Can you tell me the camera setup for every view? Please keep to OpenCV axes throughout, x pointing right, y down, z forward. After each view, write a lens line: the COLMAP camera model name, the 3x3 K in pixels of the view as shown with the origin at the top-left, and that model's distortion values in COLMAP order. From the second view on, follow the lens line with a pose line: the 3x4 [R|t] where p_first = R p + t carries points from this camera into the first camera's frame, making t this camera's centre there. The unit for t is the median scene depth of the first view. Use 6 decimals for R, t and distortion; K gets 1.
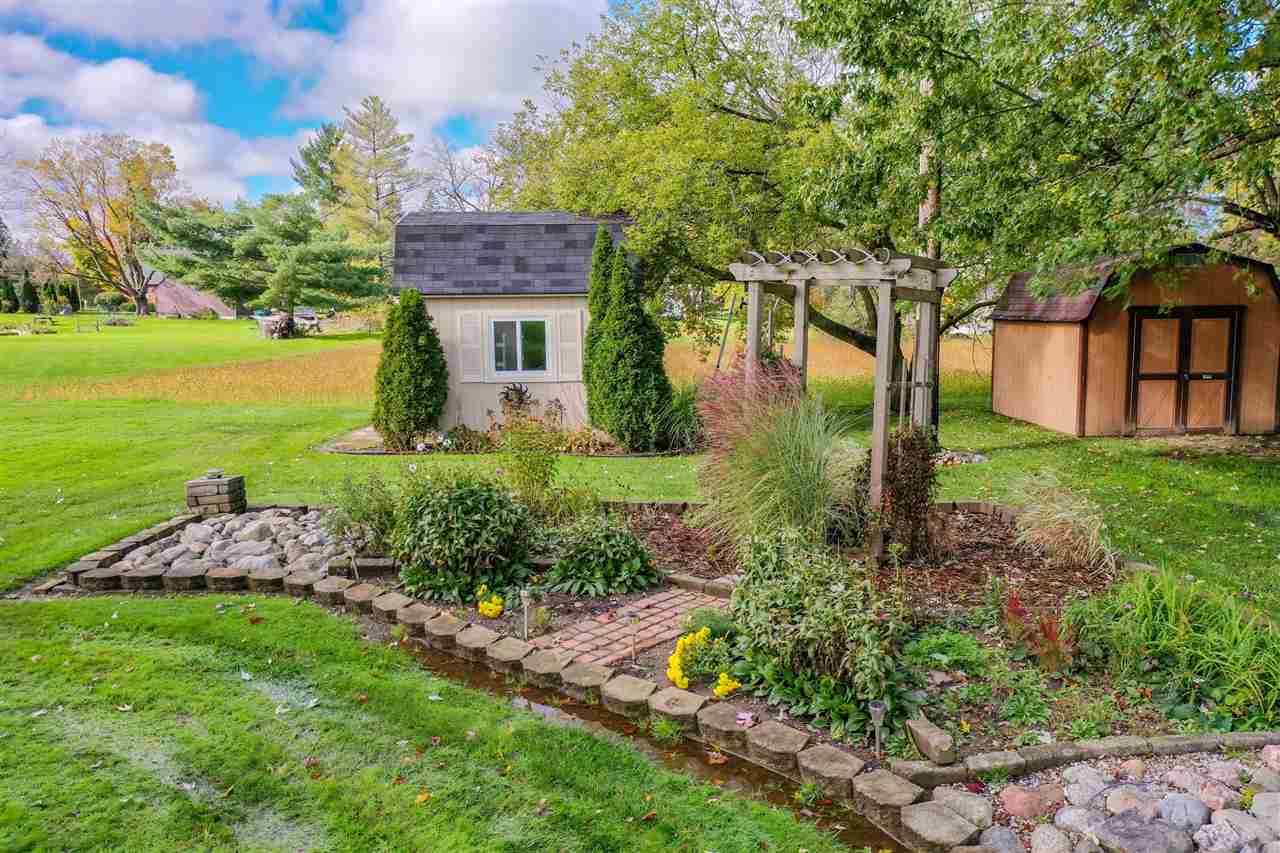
lens RADIAL K [[1022.5, 0, 642.9], [0, 1022.5, 428.9], [0, 0, 1]] dist [-0.004379, -0.022790]
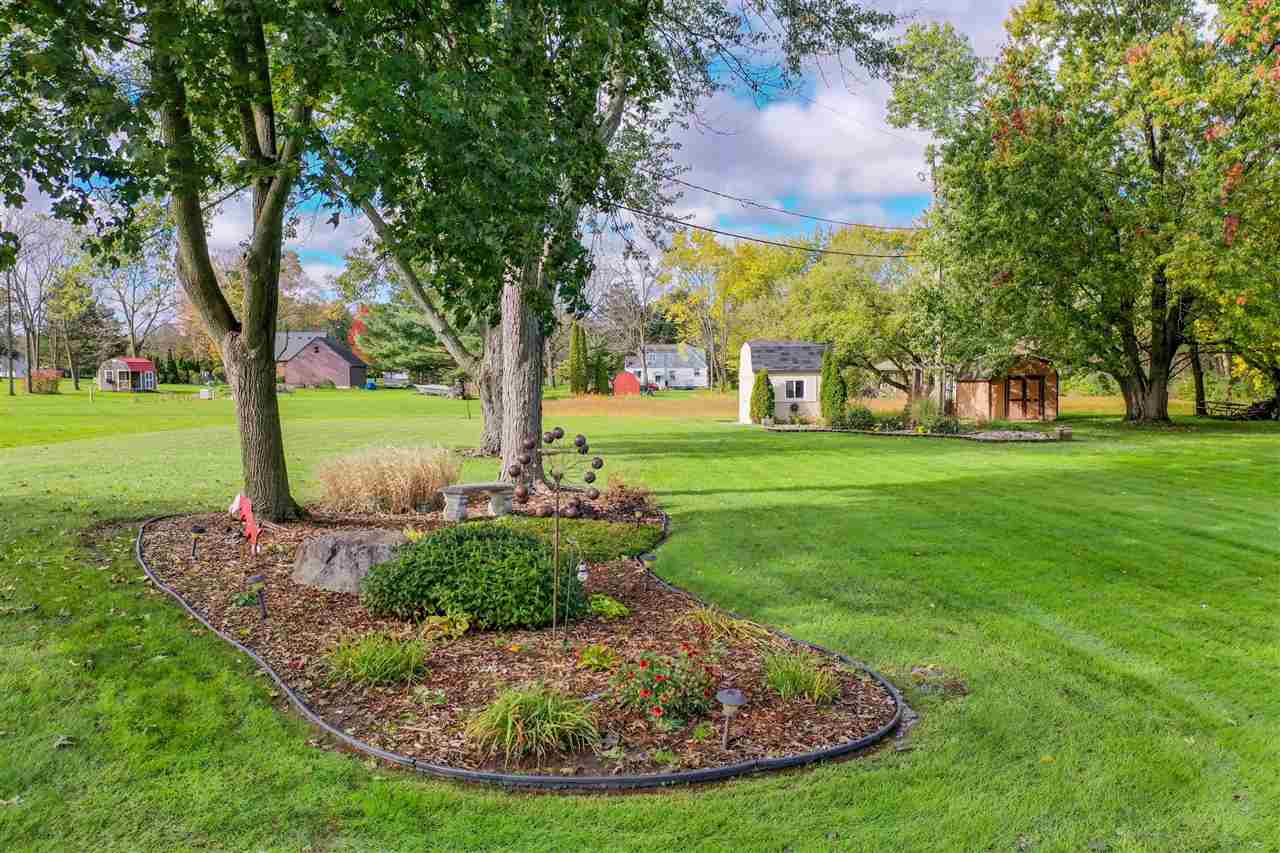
lens RADIAL K [[1022.5, 0, 637.3], [0, 1022.5, 423.9], [0, 0, 1]] dist [-0.004379, -0.022790]
pose [[0.998711, -0.000489, 0.050752, -0.703712], [0.004434, 0.996972, -0.077630, 0.233955], [-0.050561, 0.077755, 0.995690, -1.800833]]
